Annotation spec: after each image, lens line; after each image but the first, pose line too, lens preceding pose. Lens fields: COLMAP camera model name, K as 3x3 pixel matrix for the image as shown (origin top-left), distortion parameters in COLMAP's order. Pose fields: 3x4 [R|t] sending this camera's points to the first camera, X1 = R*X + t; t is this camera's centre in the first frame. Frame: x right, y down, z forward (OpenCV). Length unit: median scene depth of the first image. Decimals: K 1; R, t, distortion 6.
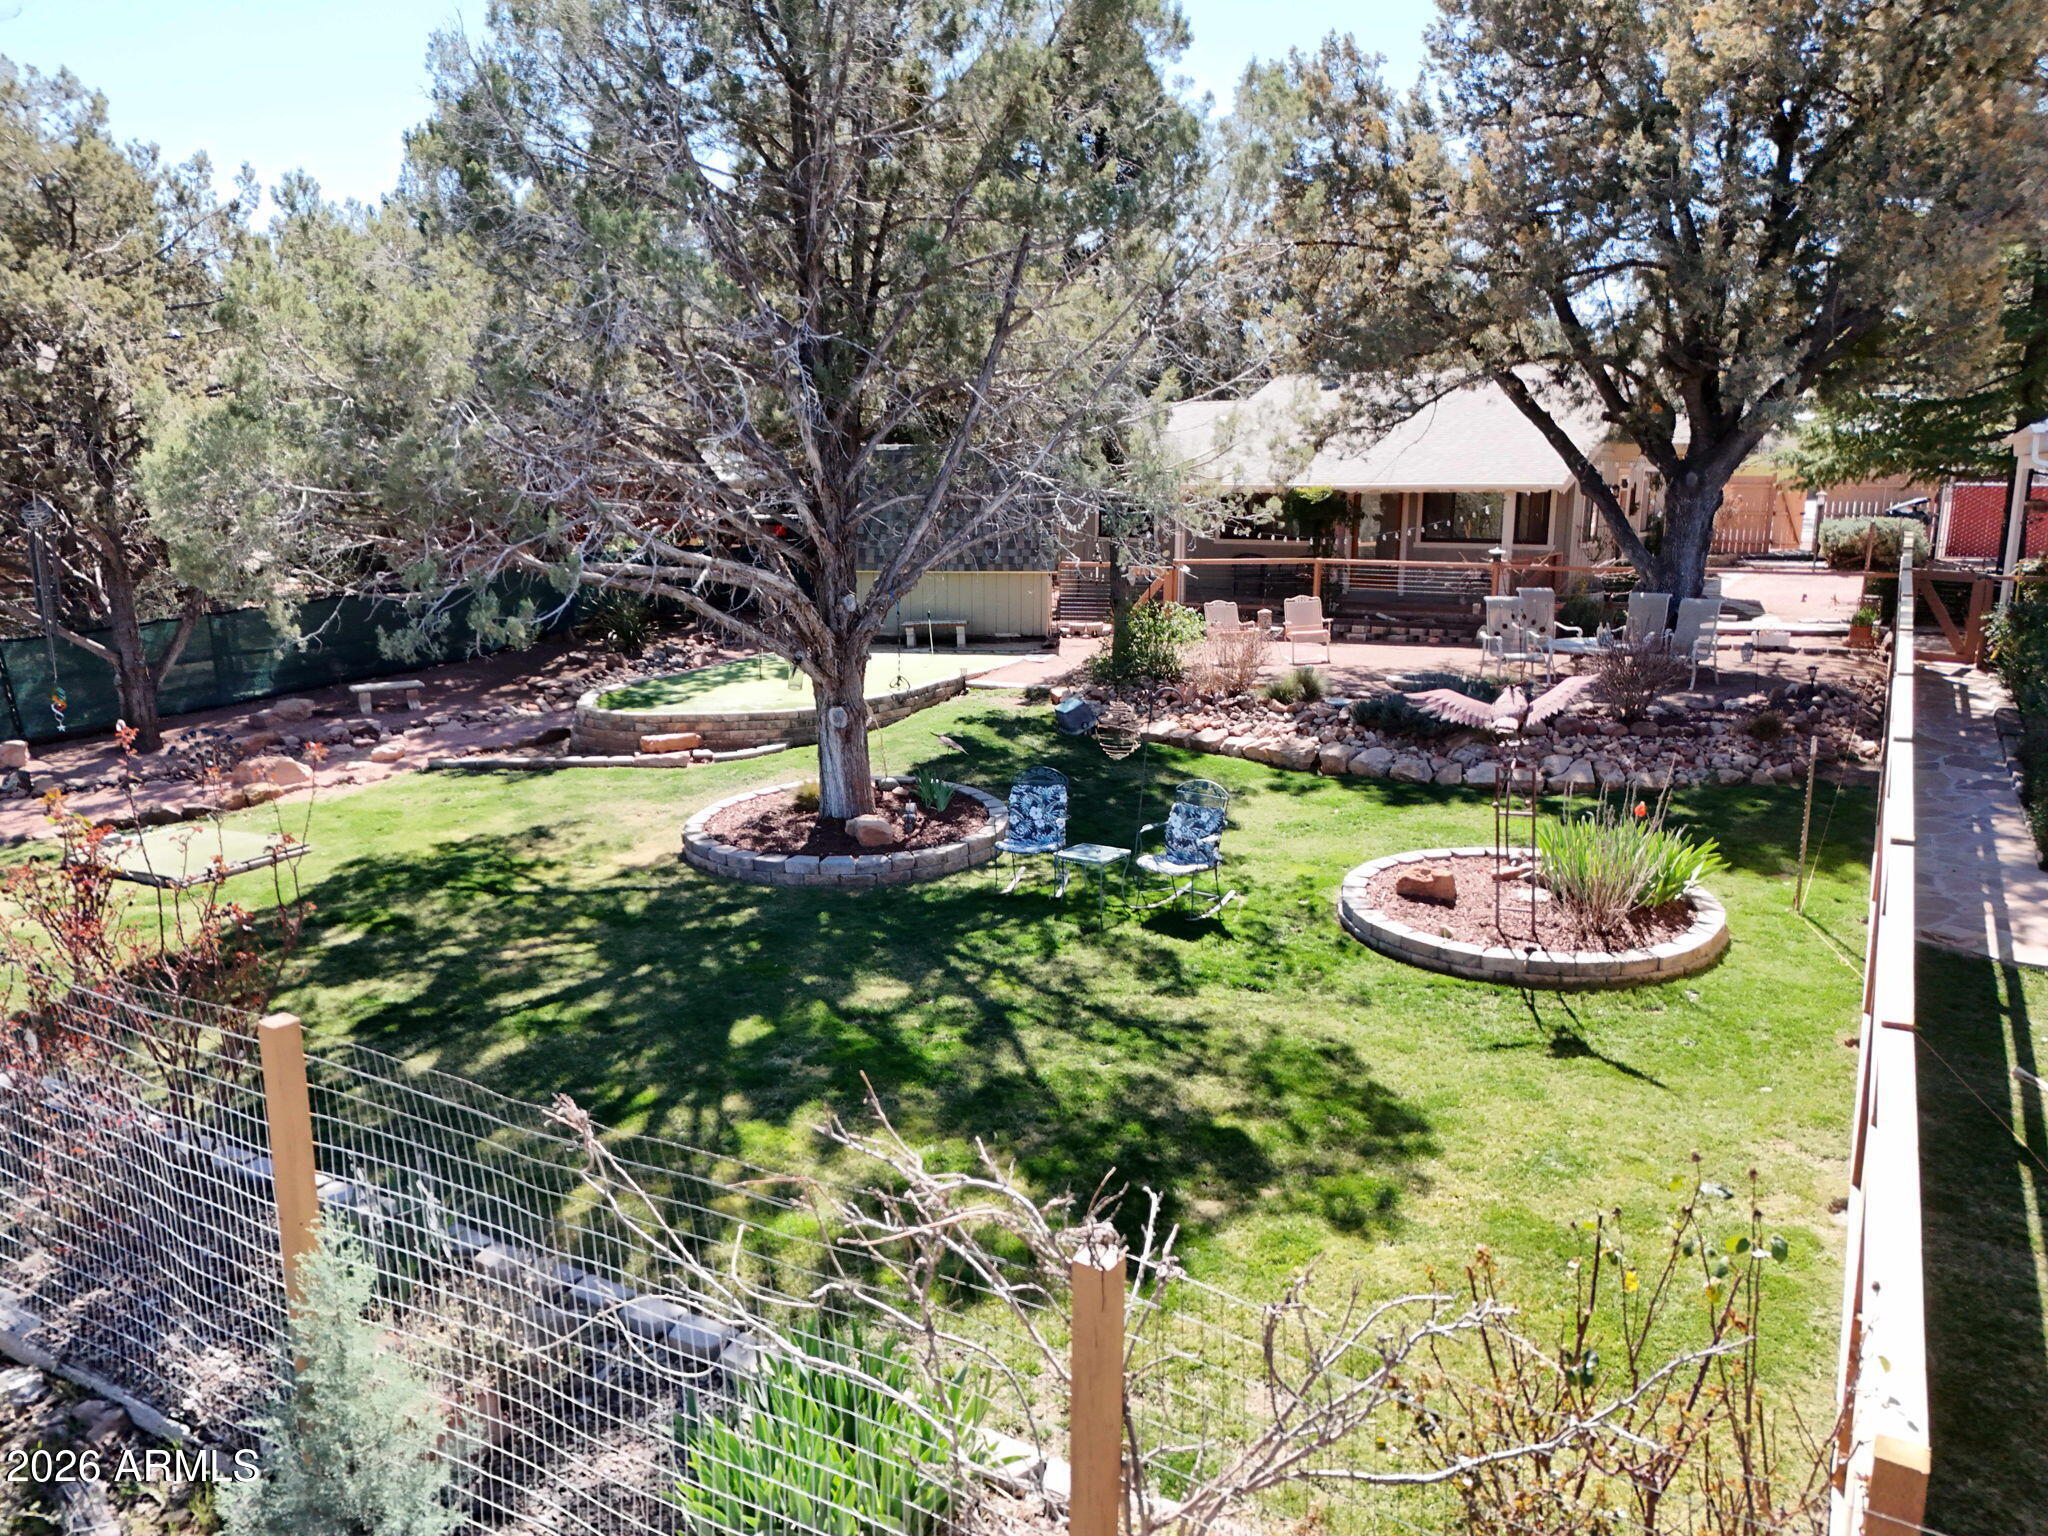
lens RADIAL K [[1376.6, 0, 1056.7], [0, 1376.6, 763.8], [0, 0, 1]] dist [0.128500, -0.143013]
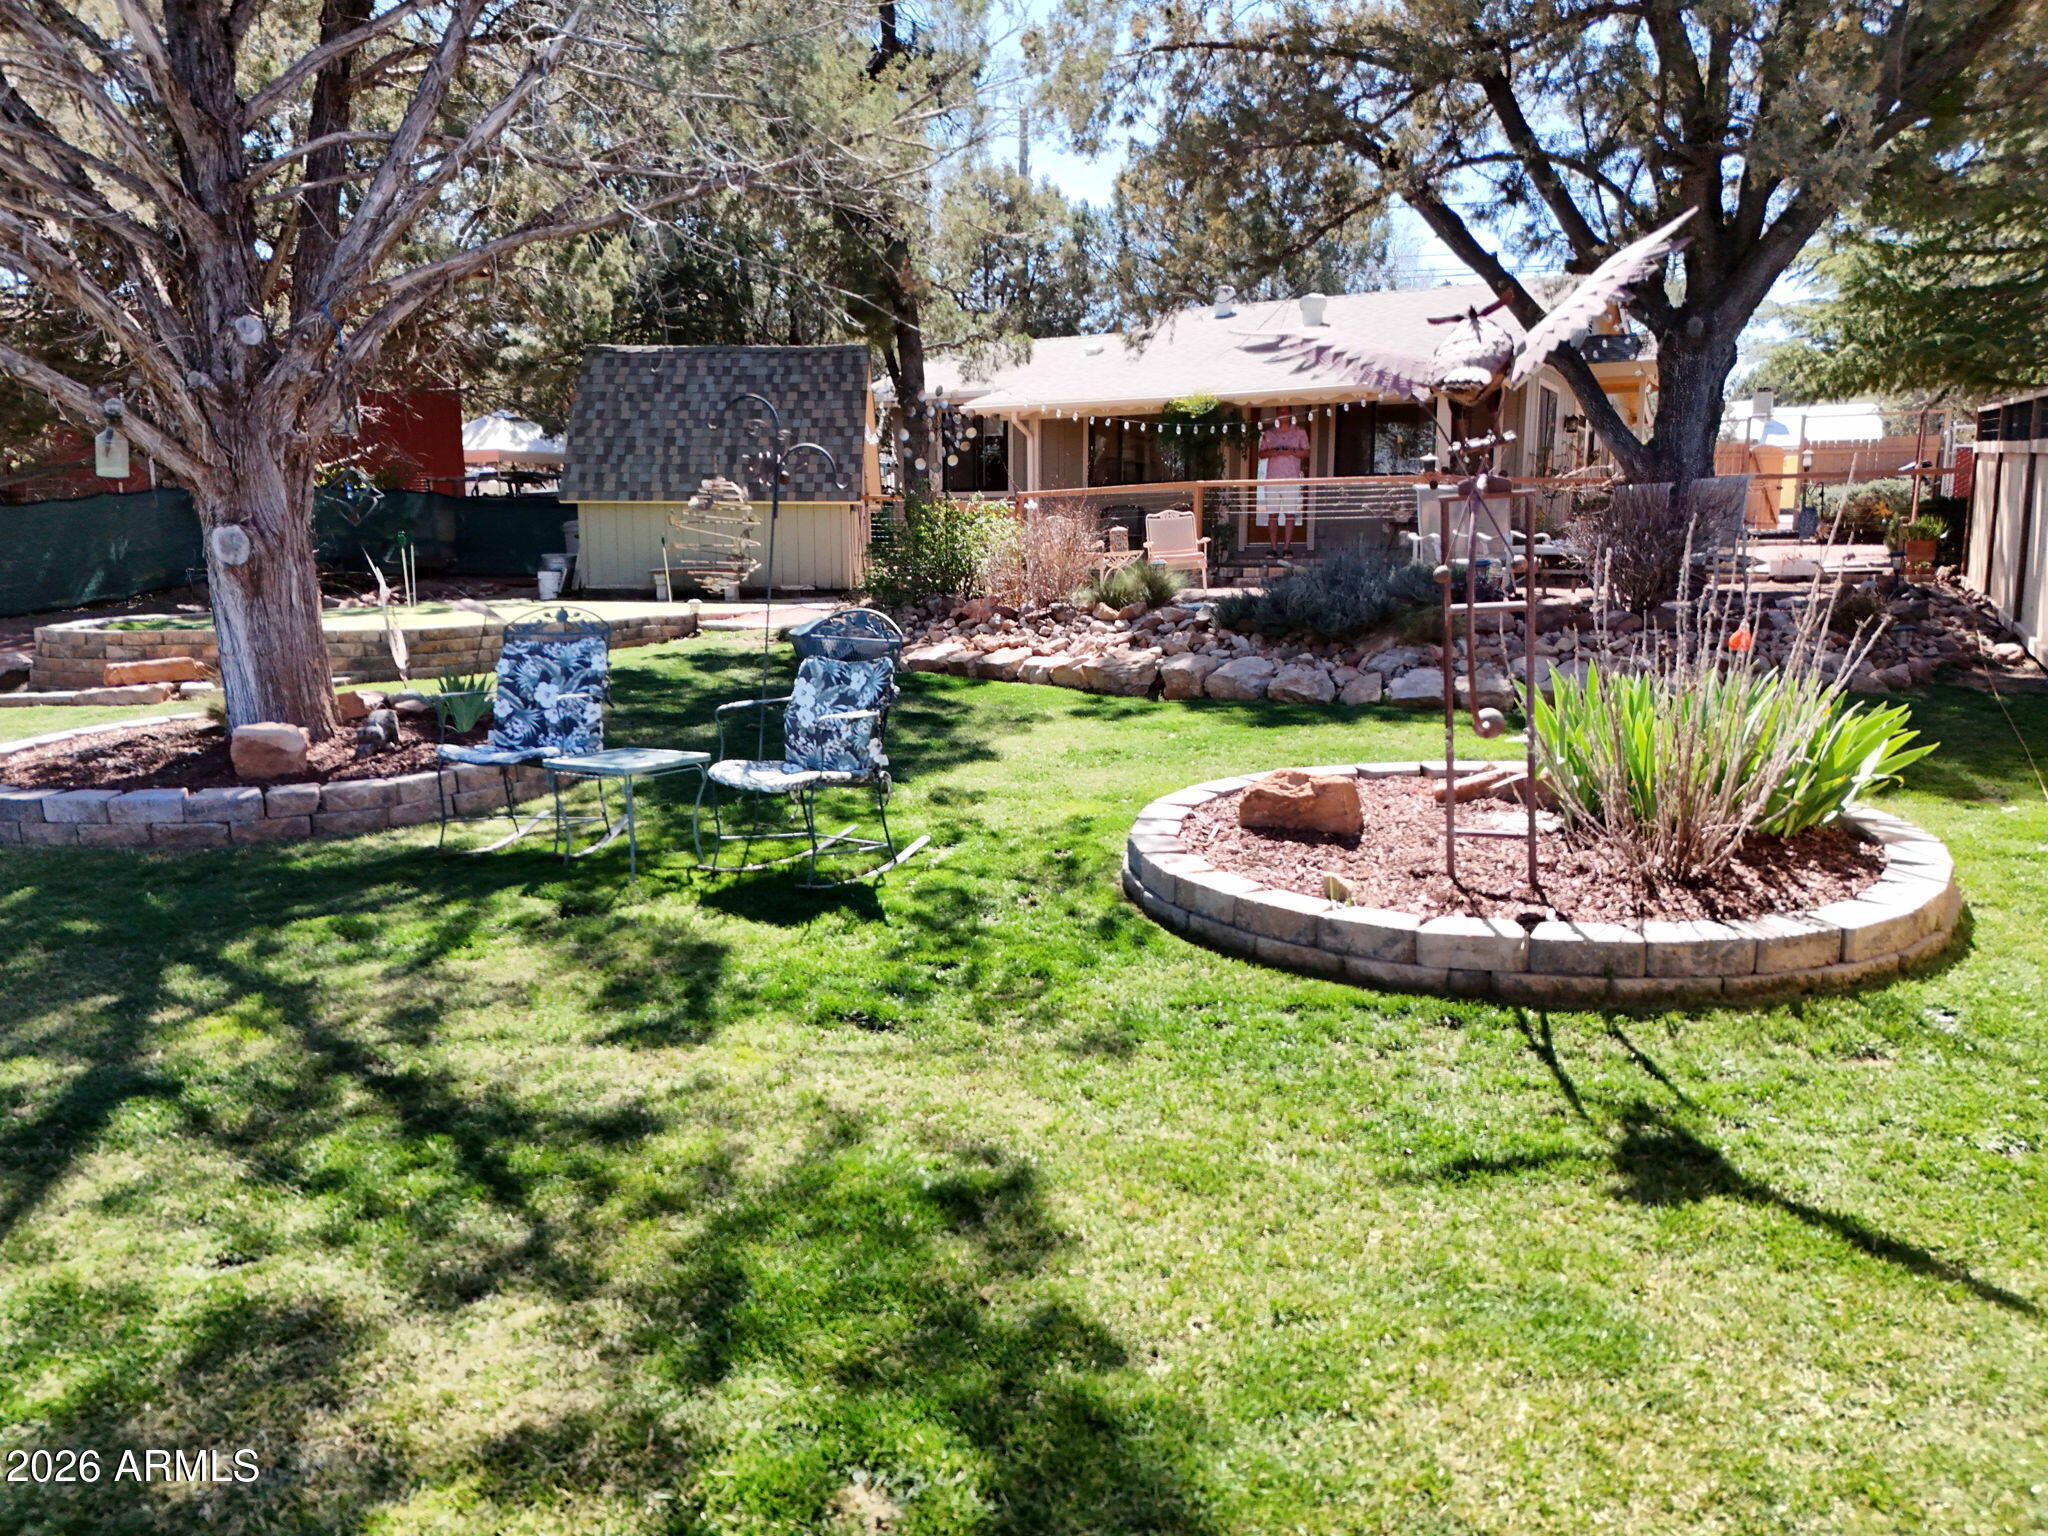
lens RADIAL K [[1376.6, 0, 1056.7], [0, 1376.6, 763.8], [0, 0, 1]] dist [0.128500, -0.143013]
pose [[0.999084, -0.004635, 0.042535, 0.172087], [0.006931, 0.998518, -0.053979, 0.103881], [-0.042222, 0.054225, 0.997636, 0.561598]]
